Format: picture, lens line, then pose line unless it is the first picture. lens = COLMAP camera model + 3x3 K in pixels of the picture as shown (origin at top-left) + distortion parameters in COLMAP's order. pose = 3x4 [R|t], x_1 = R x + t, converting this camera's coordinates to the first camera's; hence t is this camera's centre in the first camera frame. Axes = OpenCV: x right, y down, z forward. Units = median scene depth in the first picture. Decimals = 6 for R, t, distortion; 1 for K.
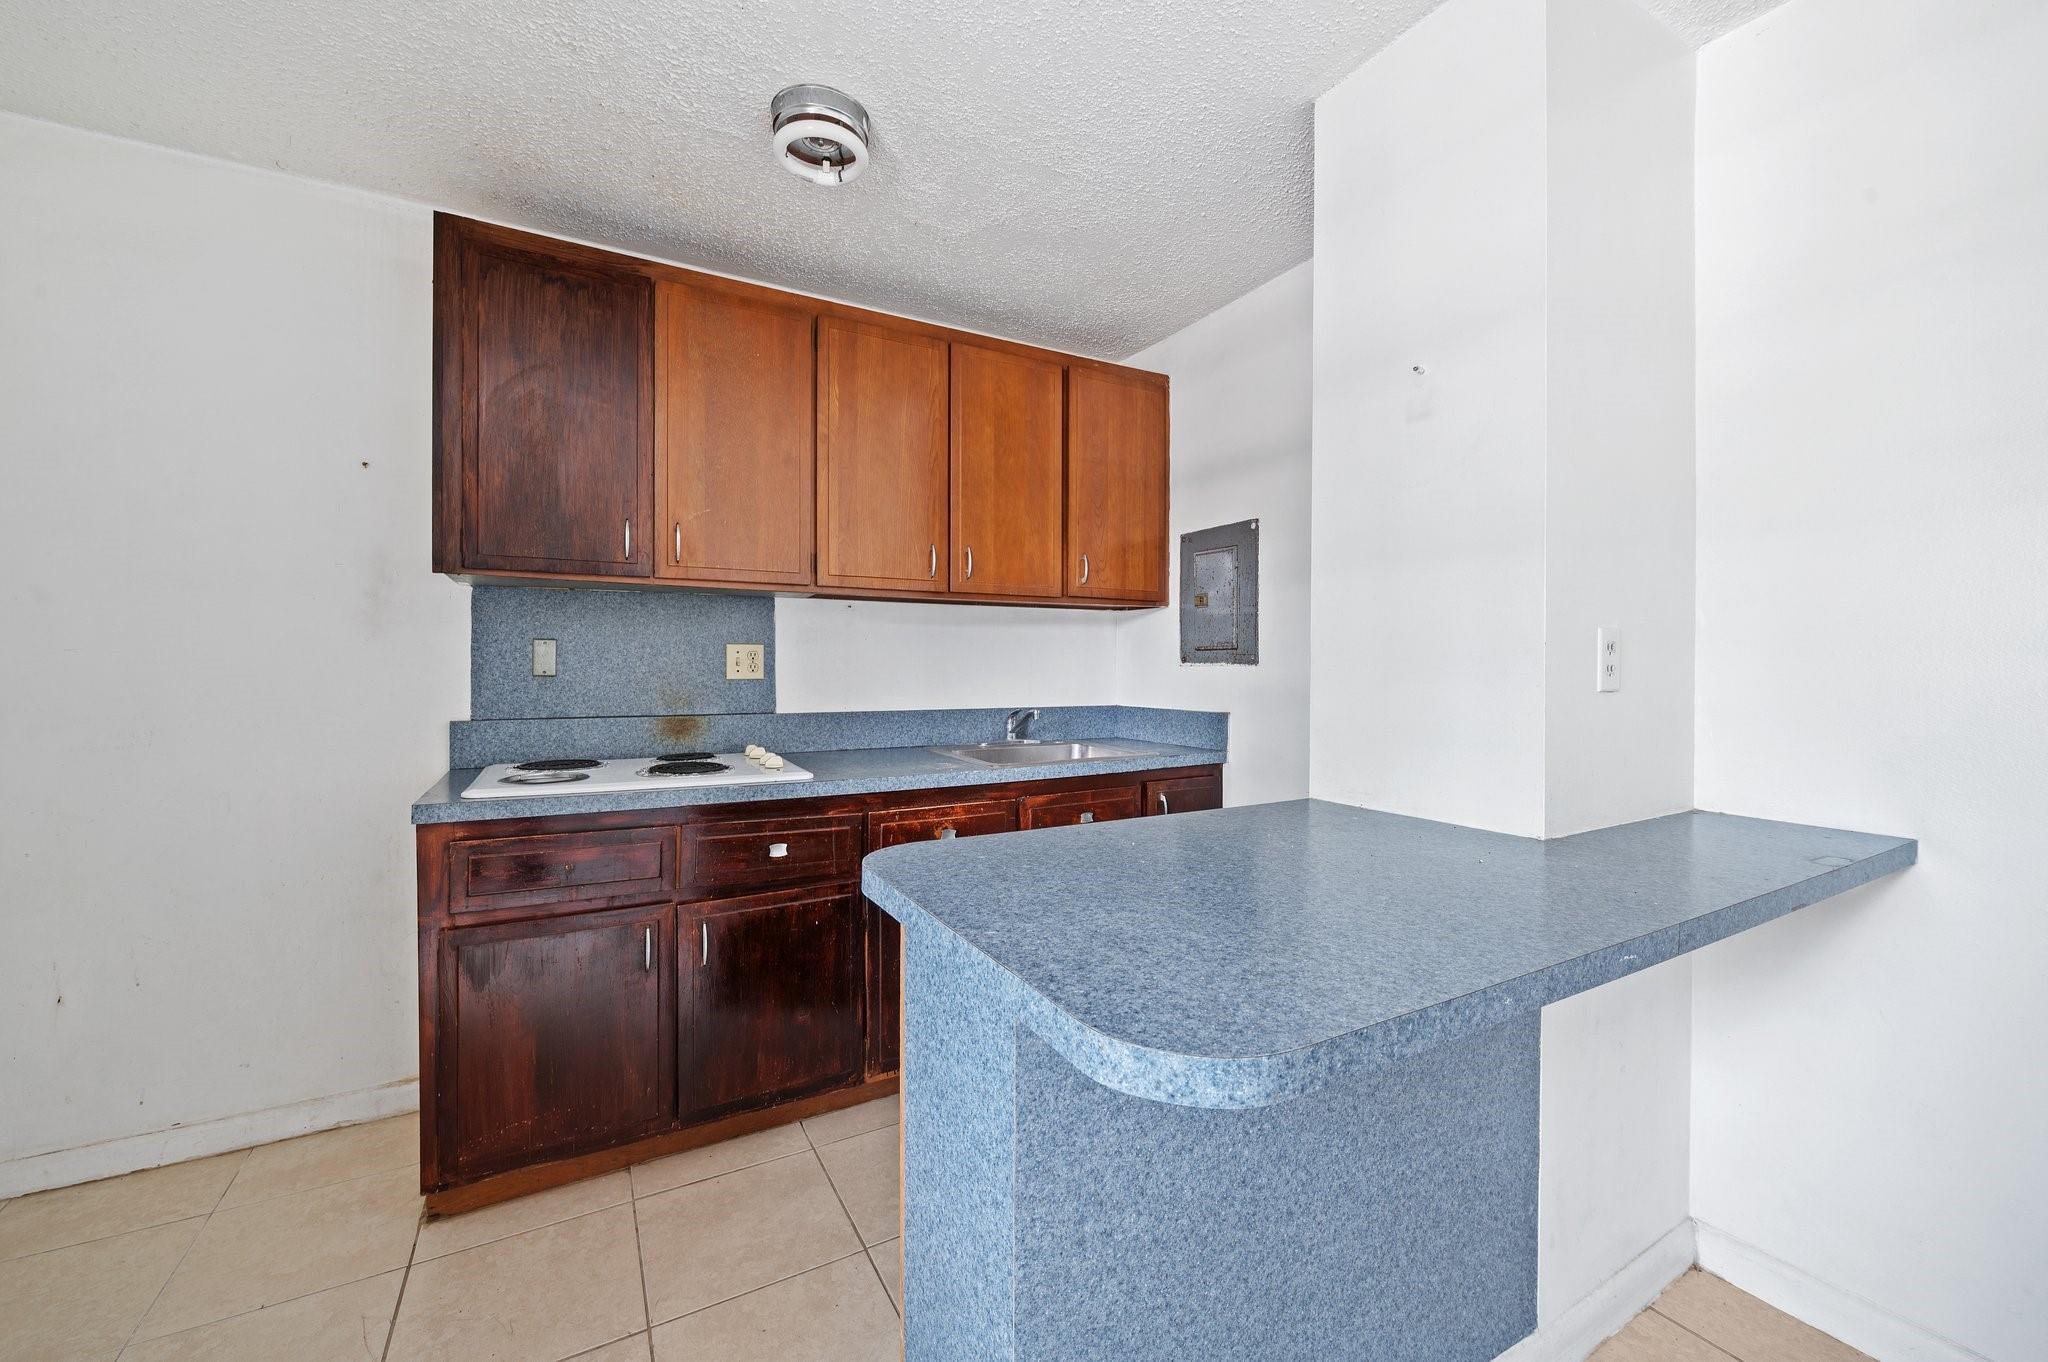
lens RADIAL K [[818.7, 0, 1036.2], [0, 818.7, 671.5], [0, 0, 1]] dist [-0.010320, -0.000295]
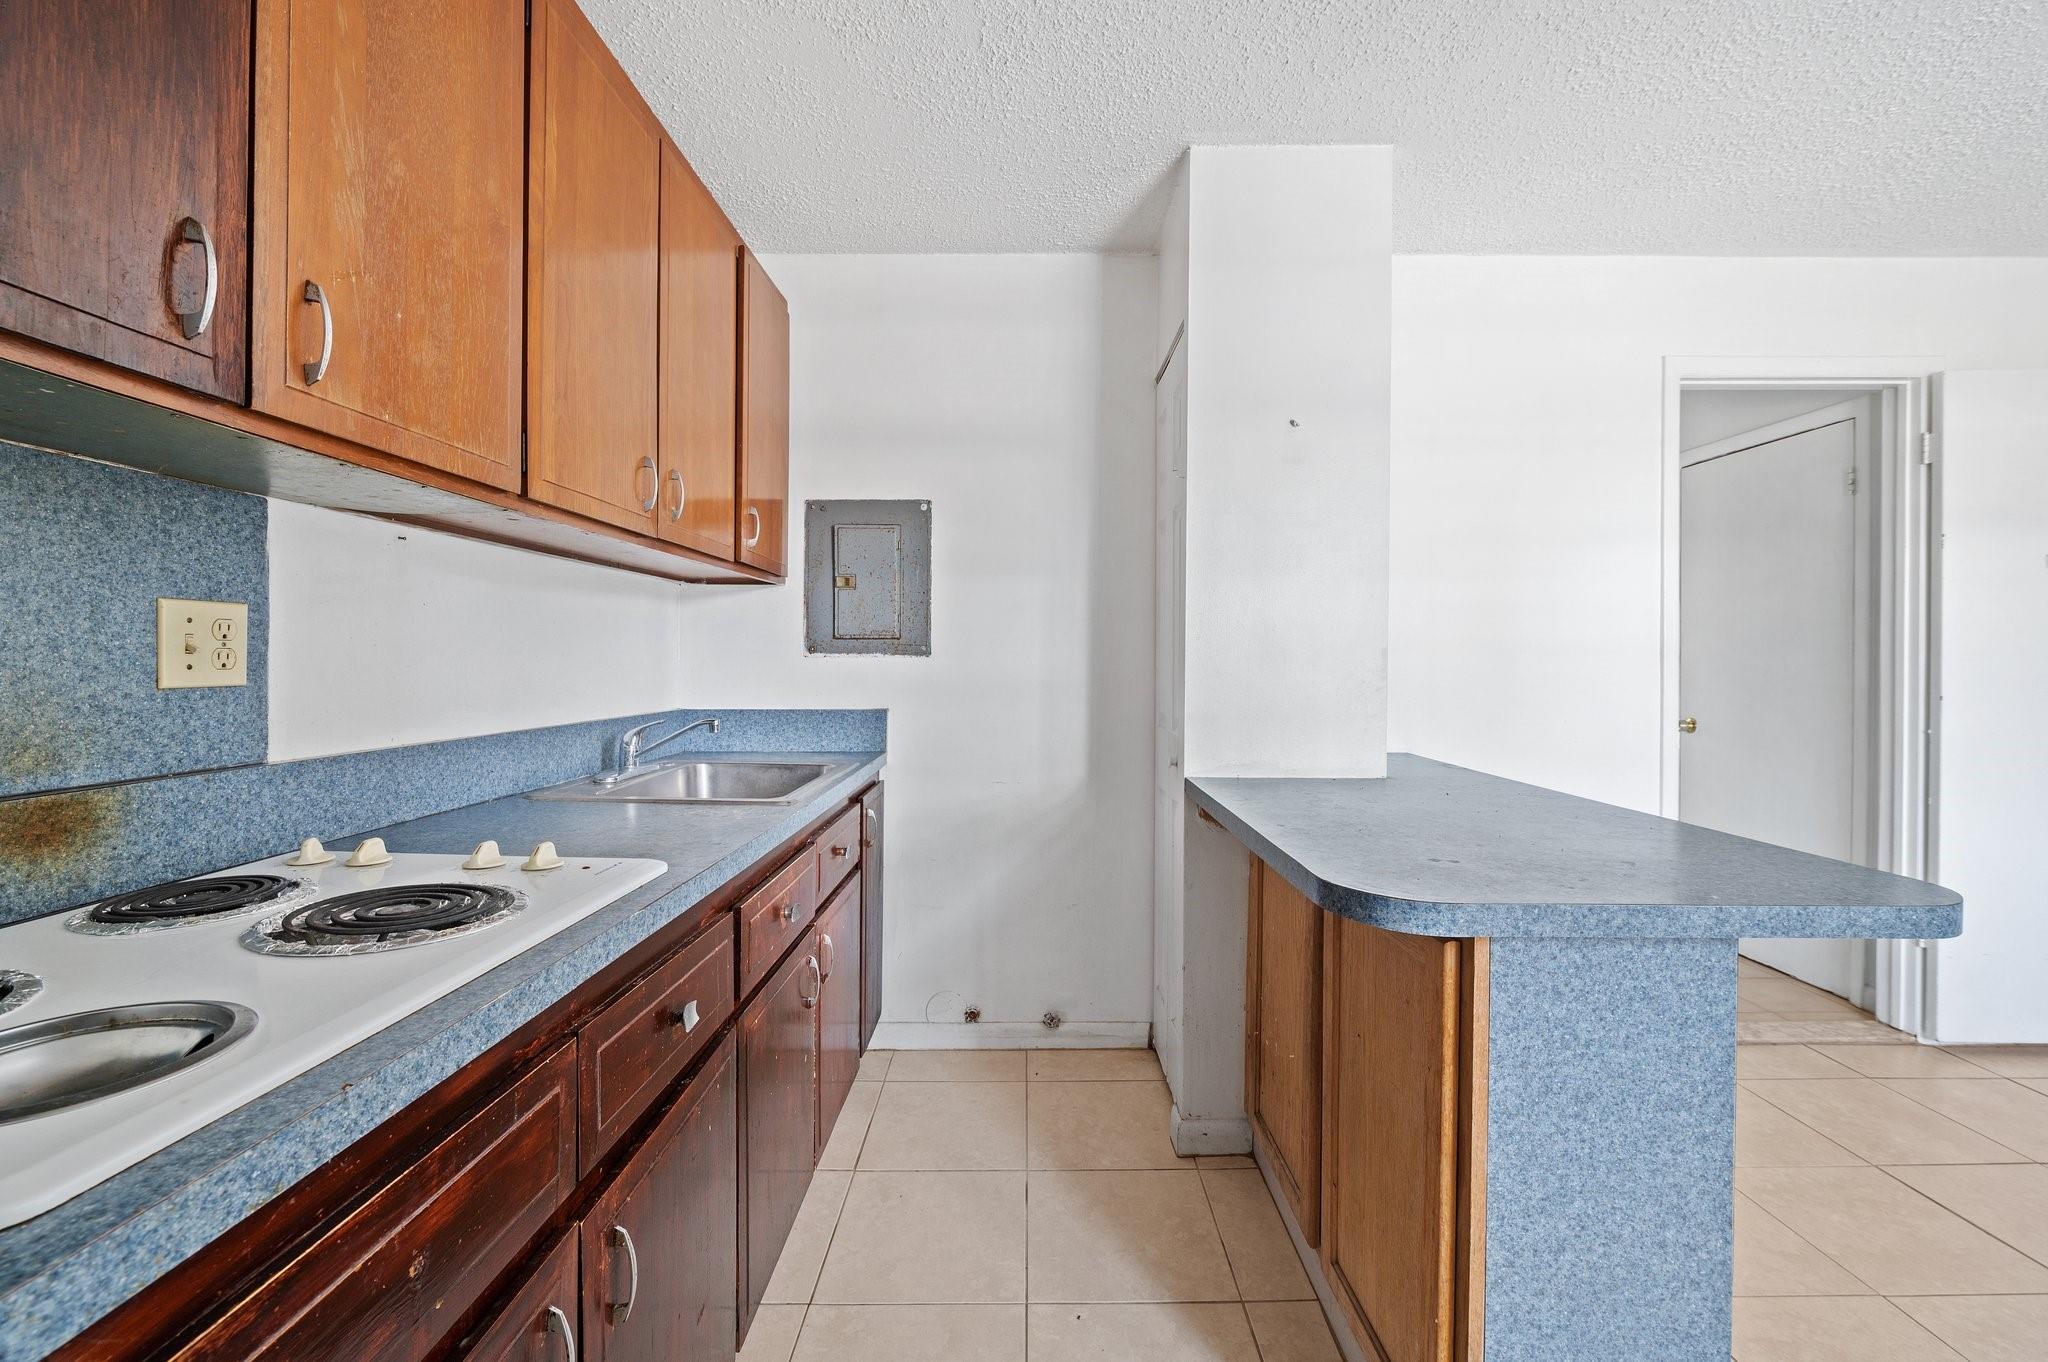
lens RADIAL K [[818.7, 0, 1033.1], [0, 818.7, 673.1], [0, 0, 1]] dist [-0.010320, -0.000295]
pose [[0.499956, -0.013910, 0.865939, -0.493423], [-0.000914, 0.999862, 0.016589, -0.004631], [-0.866050, -0.009085, 0.499874, 0.434026]]
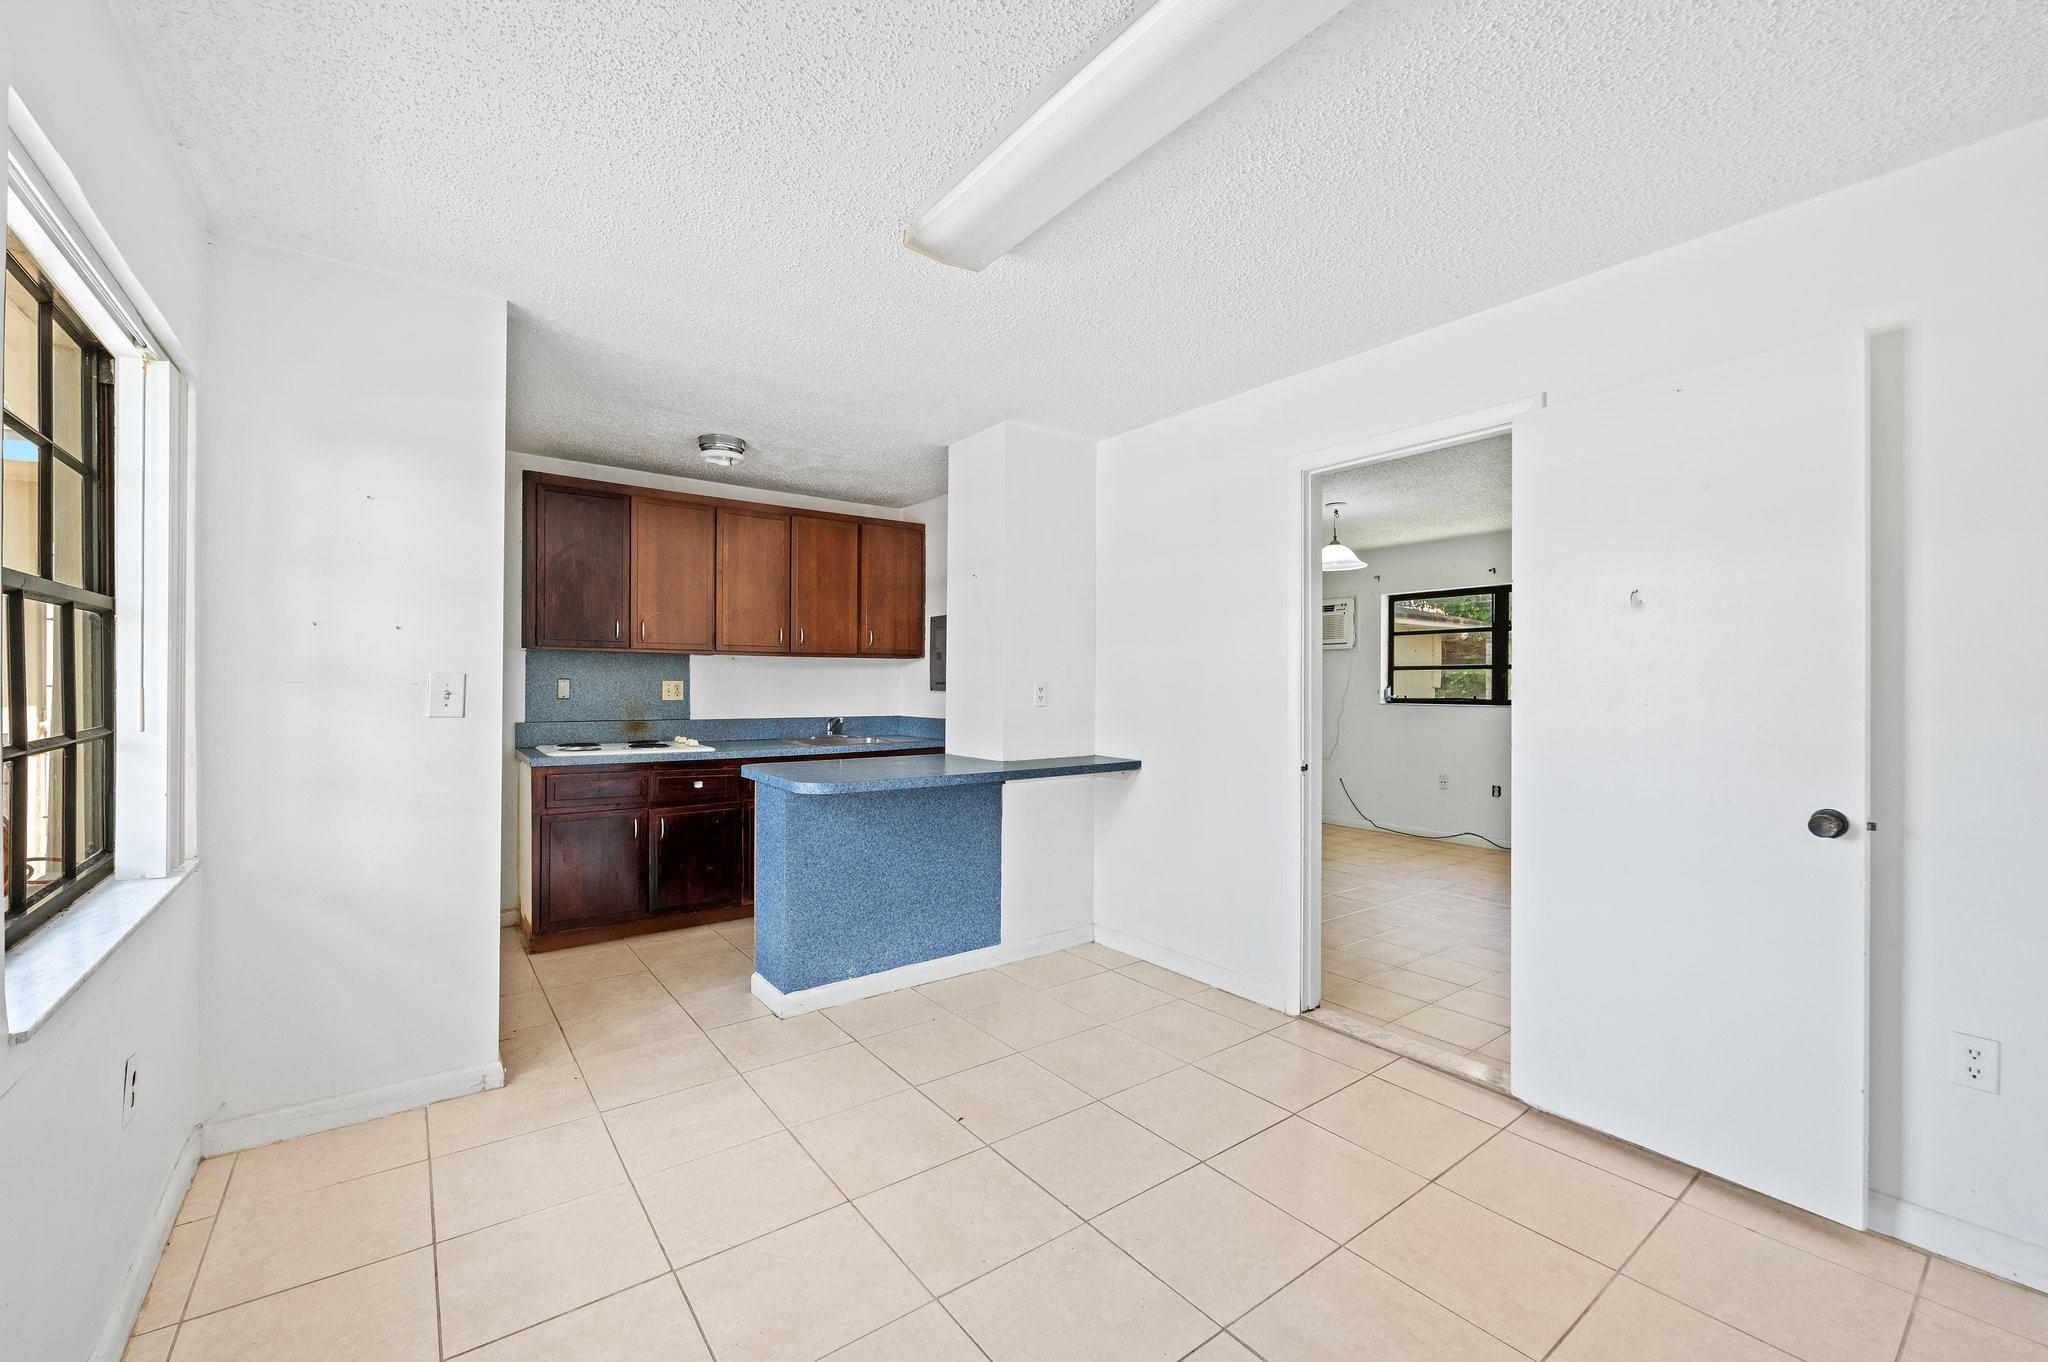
lens RADIAL K [[818.7, 0, 1029.7], [0, 818.7, 687.2], [0, 0, 1]] dist [-0.010320, -0.000295]
pose [[0.991326, 0.002444, 0.131401, 0.179841], [-0.002151, 0.999995, -0.002368, -0.016217], [-0.131406, 0.002065, 0.991326, -0.860568]]
